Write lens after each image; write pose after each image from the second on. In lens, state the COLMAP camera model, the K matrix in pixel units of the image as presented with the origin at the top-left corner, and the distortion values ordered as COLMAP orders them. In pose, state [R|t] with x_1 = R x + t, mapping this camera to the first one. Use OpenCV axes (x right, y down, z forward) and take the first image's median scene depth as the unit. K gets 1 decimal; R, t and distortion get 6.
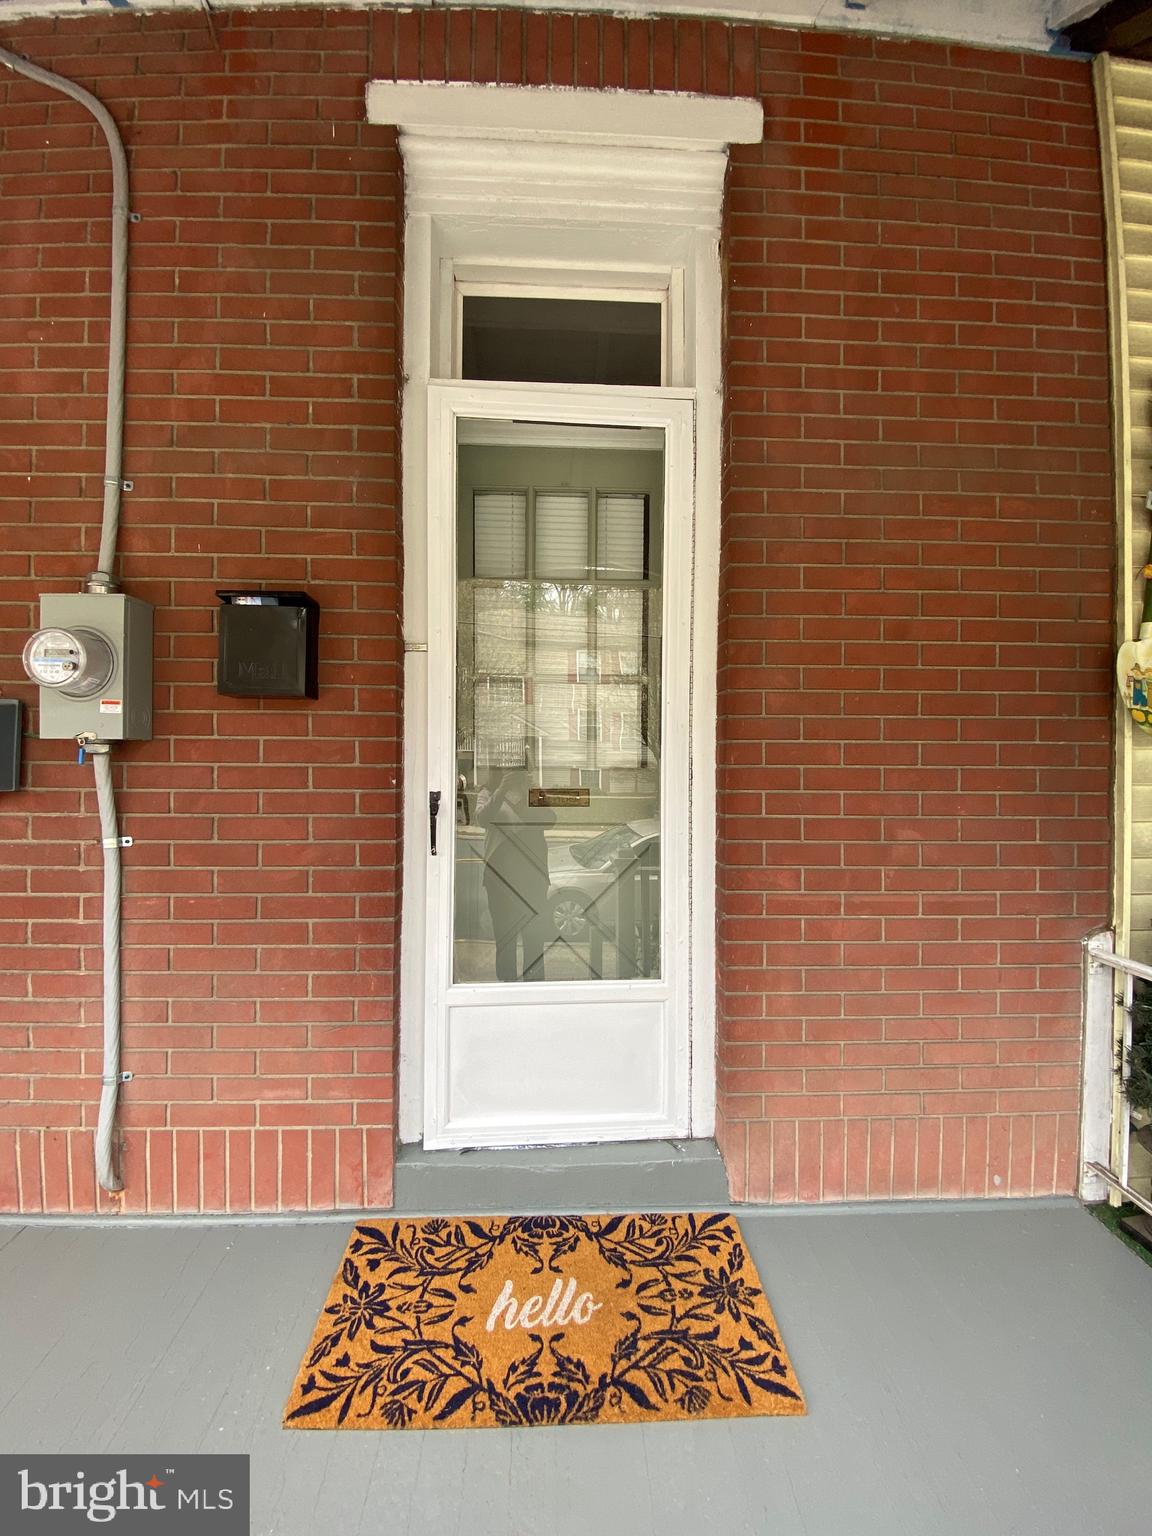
lens RADIAL K [[611.1, 0, 576.0], [0, 611.1, 768.0], [0, 0, 1]] dist [0.001796, -0.018030]
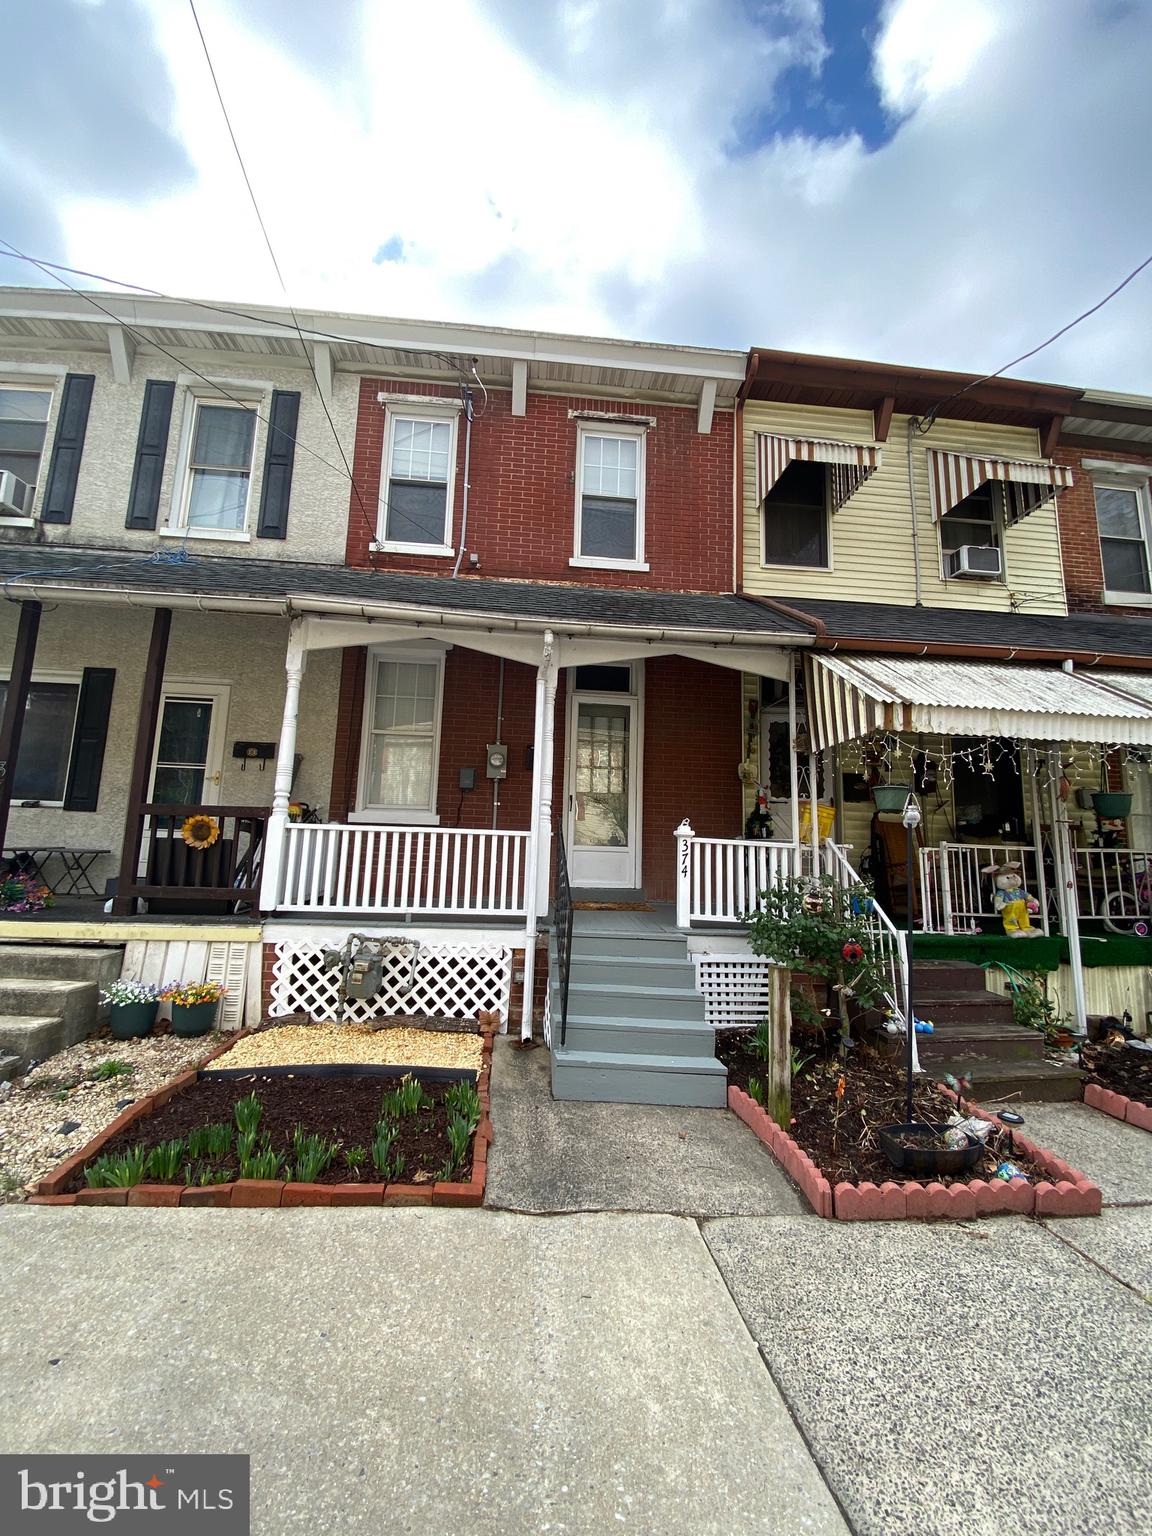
lens RADIAL K [[611.1, 0, 576.0], [0, 611.1, 768.0], [0, 0, 1]] dist [0.001796, -0.018030]
pose [[0.998456, 0.029924, 0.046798, -0.394115], [-0.022967, 0.989497, -0.142715, 0.431146], [-0.050577, 0.141420, 0.988657, -2.956294]]
